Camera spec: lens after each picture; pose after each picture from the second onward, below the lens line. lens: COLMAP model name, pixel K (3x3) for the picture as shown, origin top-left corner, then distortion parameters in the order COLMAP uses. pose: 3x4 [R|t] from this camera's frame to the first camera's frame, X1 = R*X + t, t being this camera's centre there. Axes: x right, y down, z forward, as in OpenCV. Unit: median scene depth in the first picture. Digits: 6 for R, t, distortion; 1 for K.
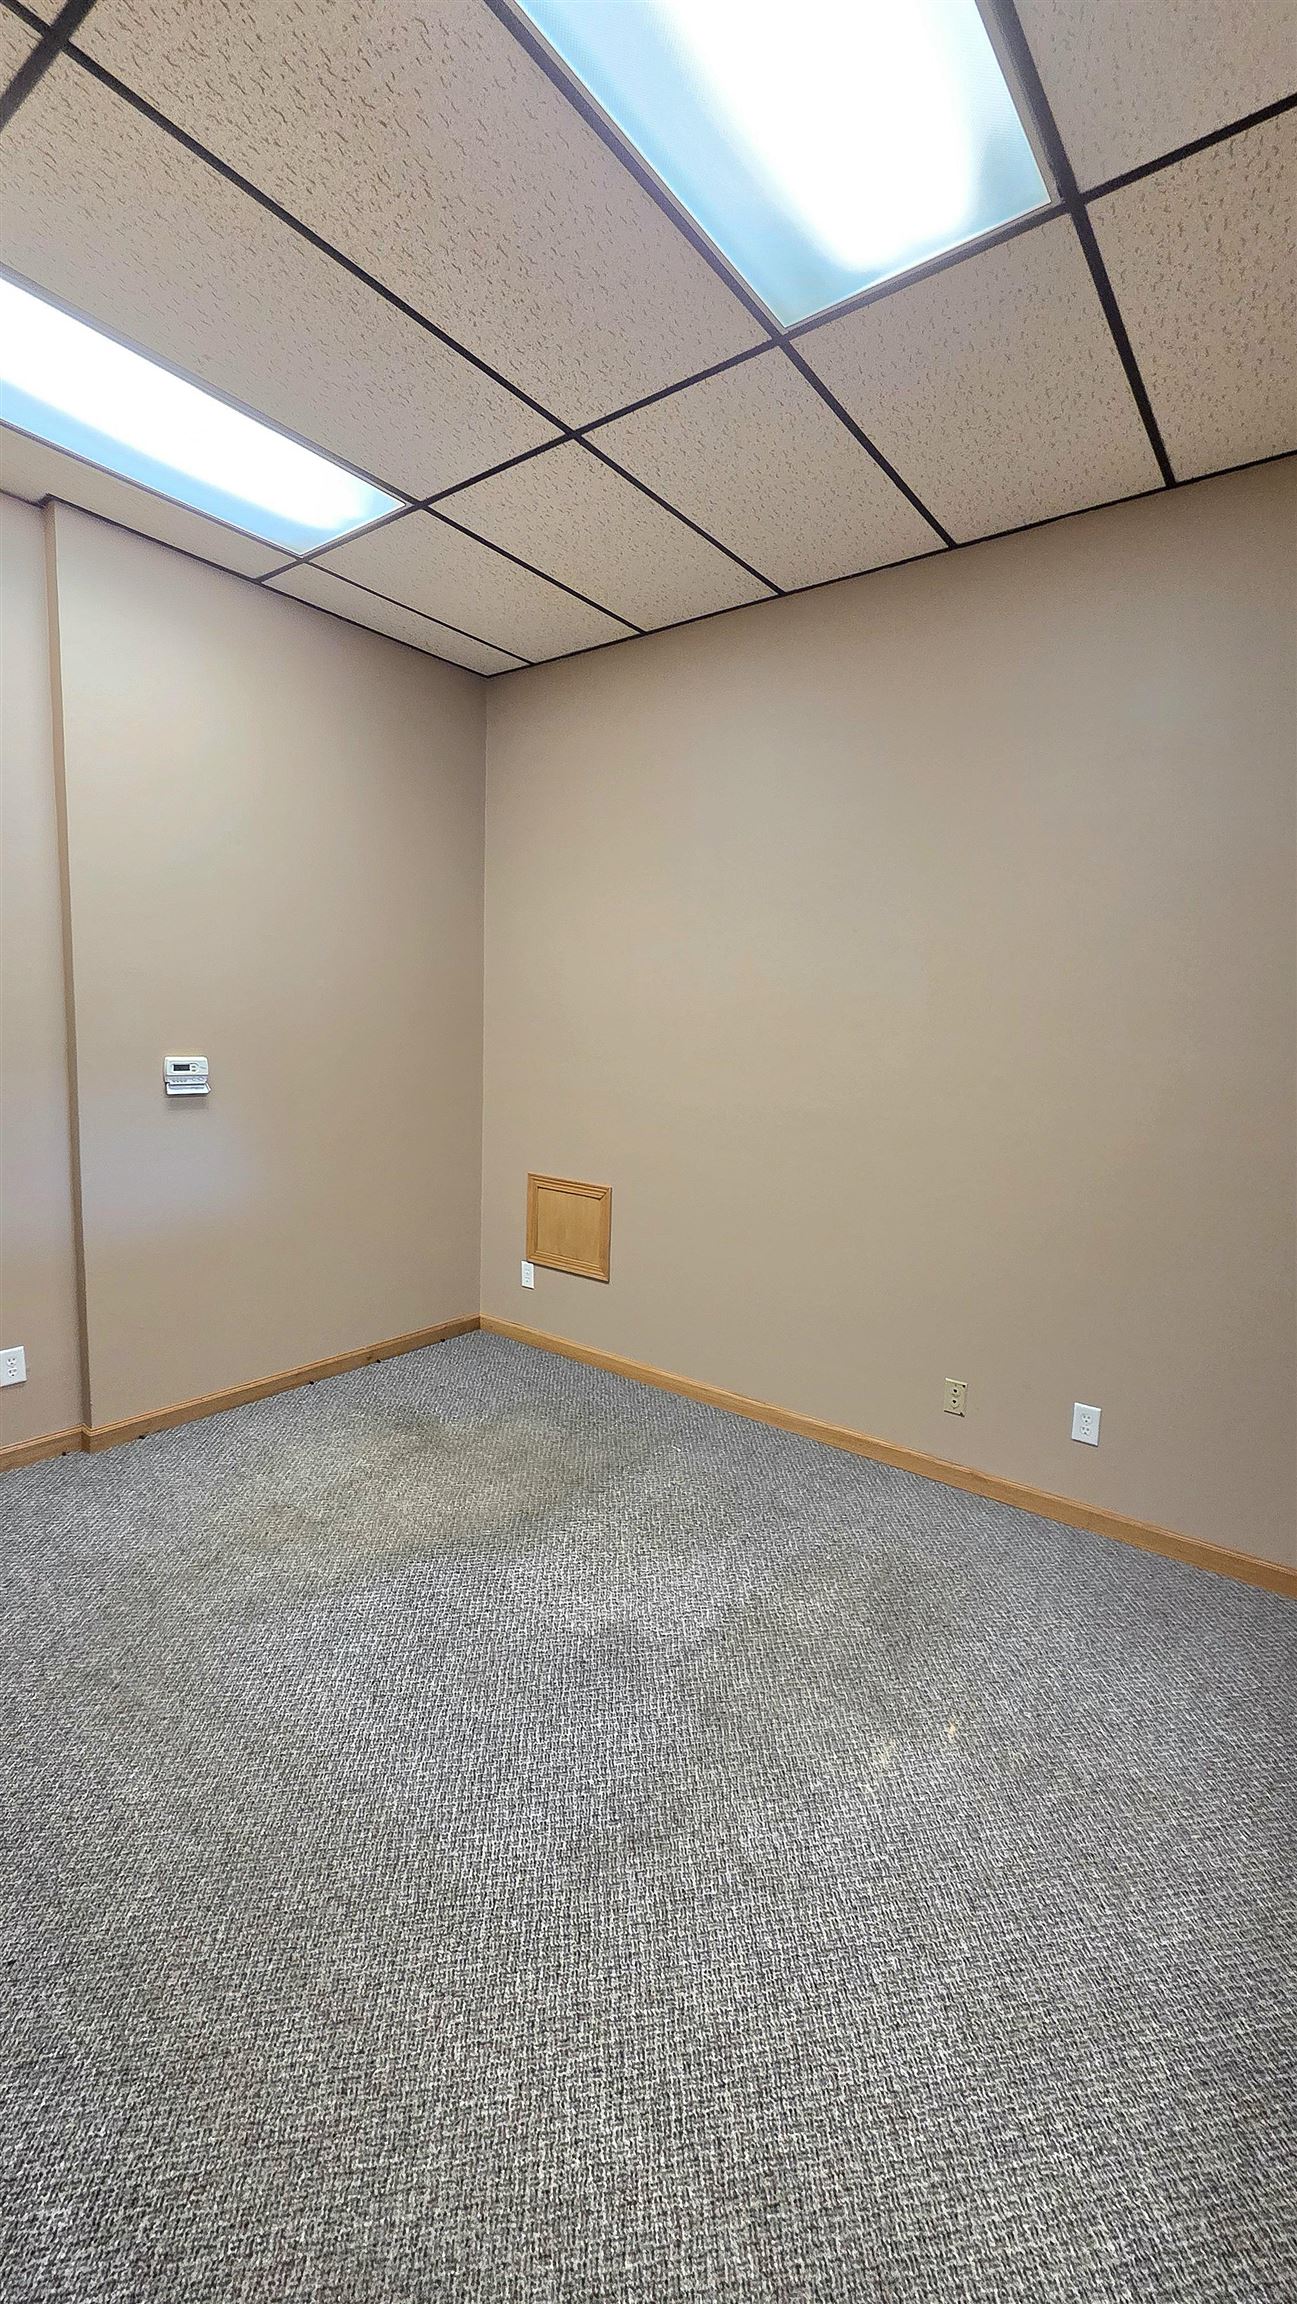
lens RADIAL K [[946.7, 0, 634.4], [0, 946.7, 1148.8], [0, 0, 1]] dist [0.001190, -0.001985]
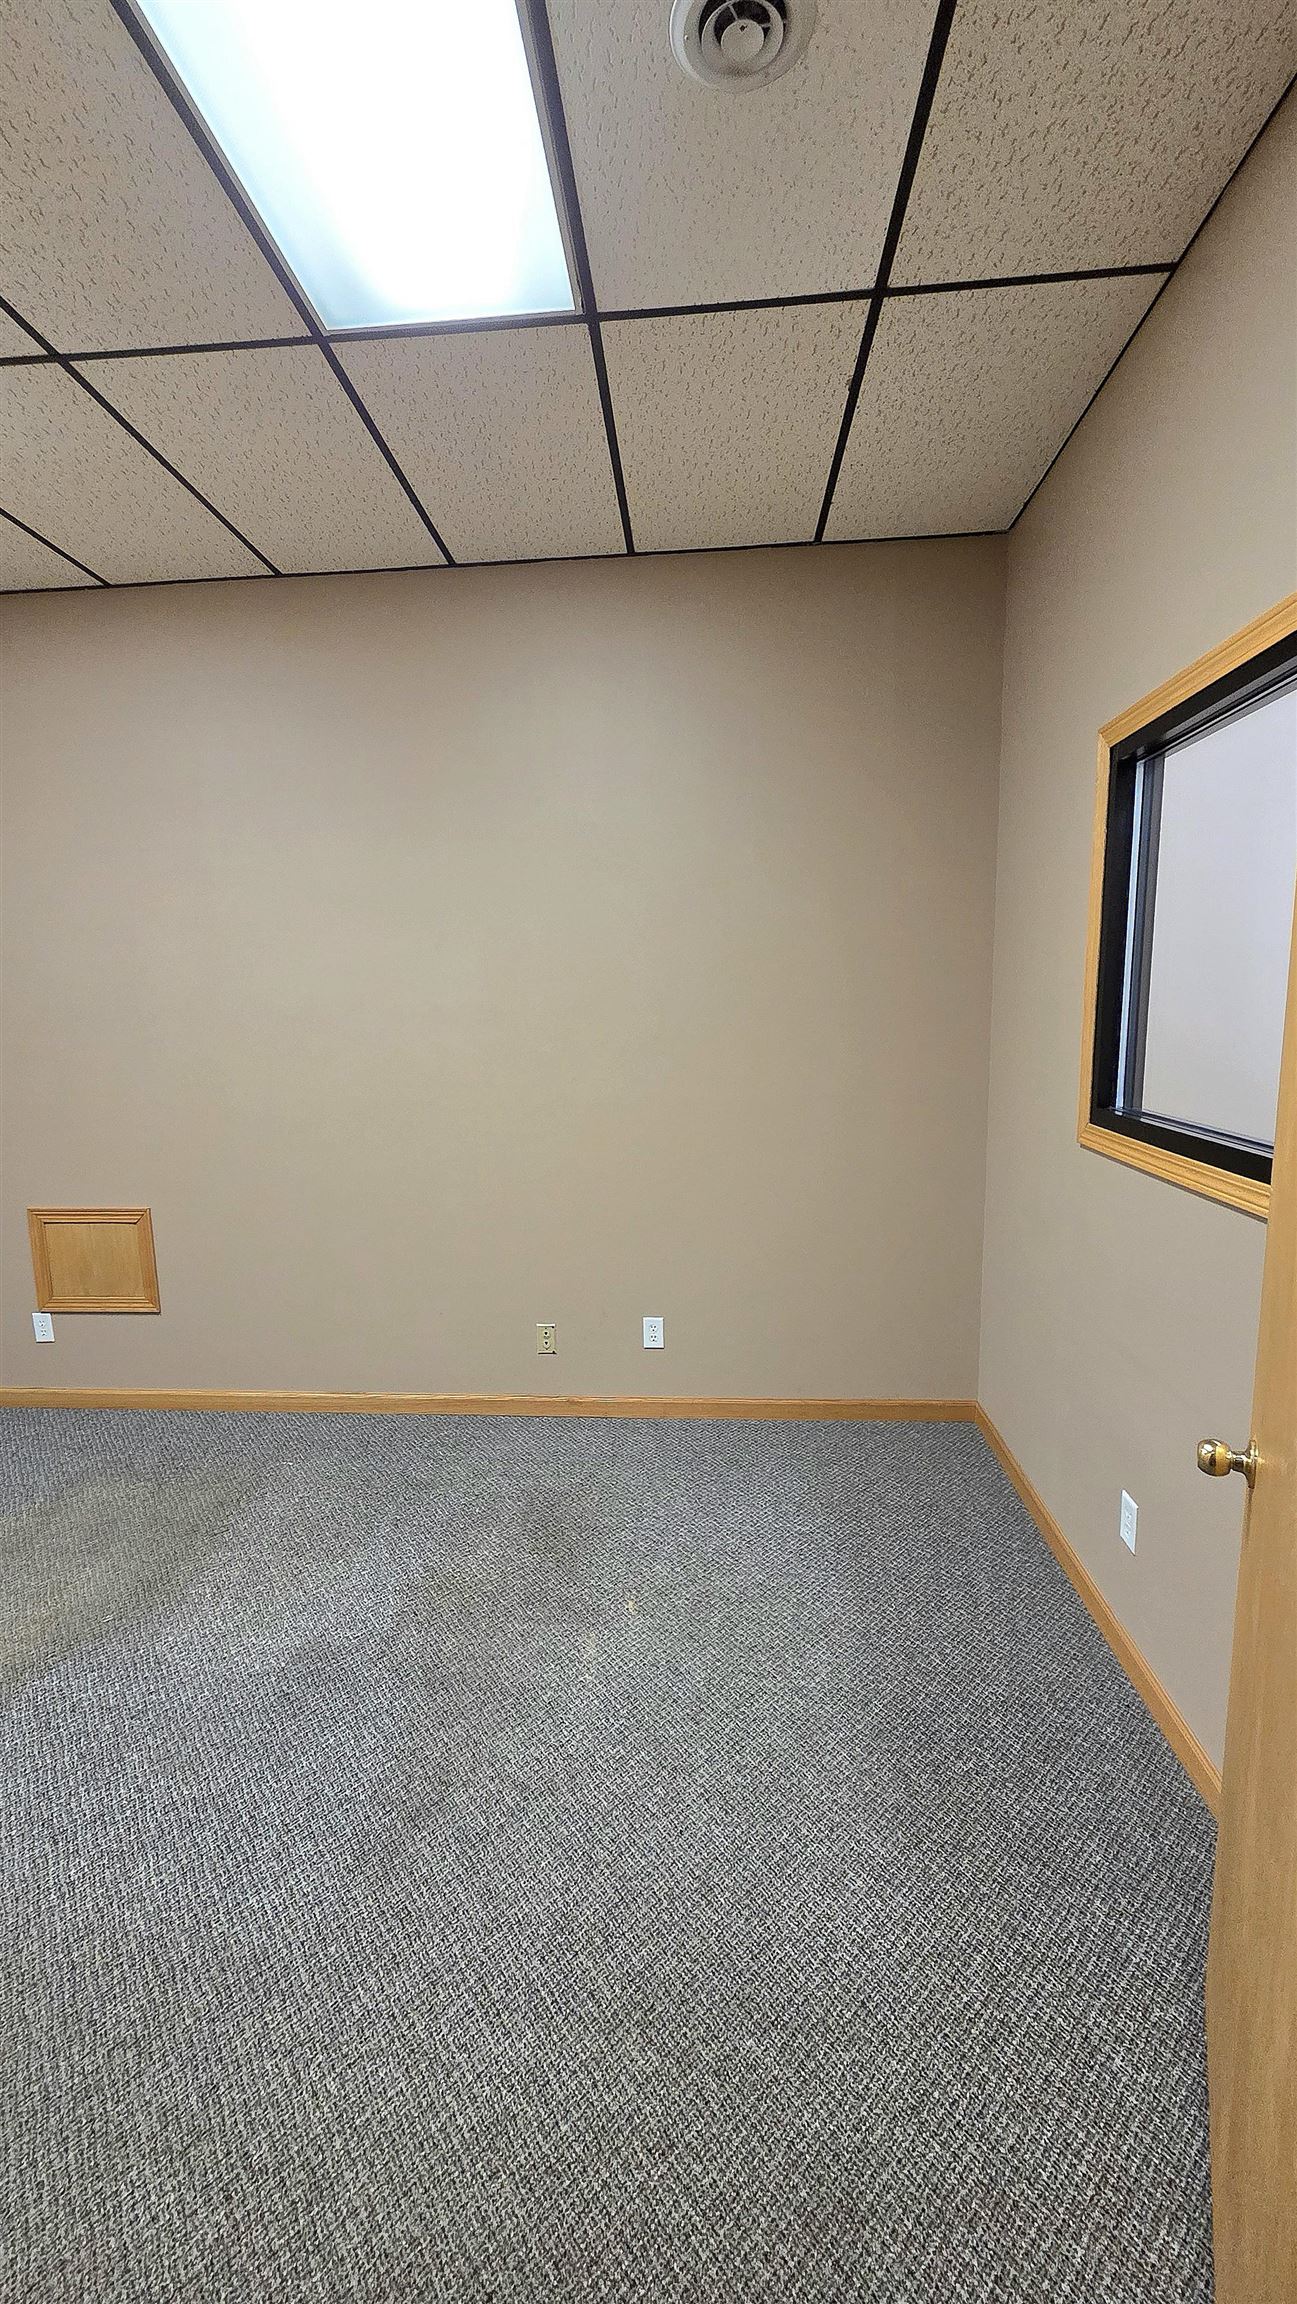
lens RADIAL K [[946.7, 0, 641.9], [0, 946.7, 1147.5], [0, 0, 1]] dist [0.001190, -0.001985]
pose [[0.830748, -0.134242, 0.540219, -0.183232], [0.122481, 0.990783, 0.057854, -0.017487], [-0.543007, 0.018104, 0.839533, -0.011226]]
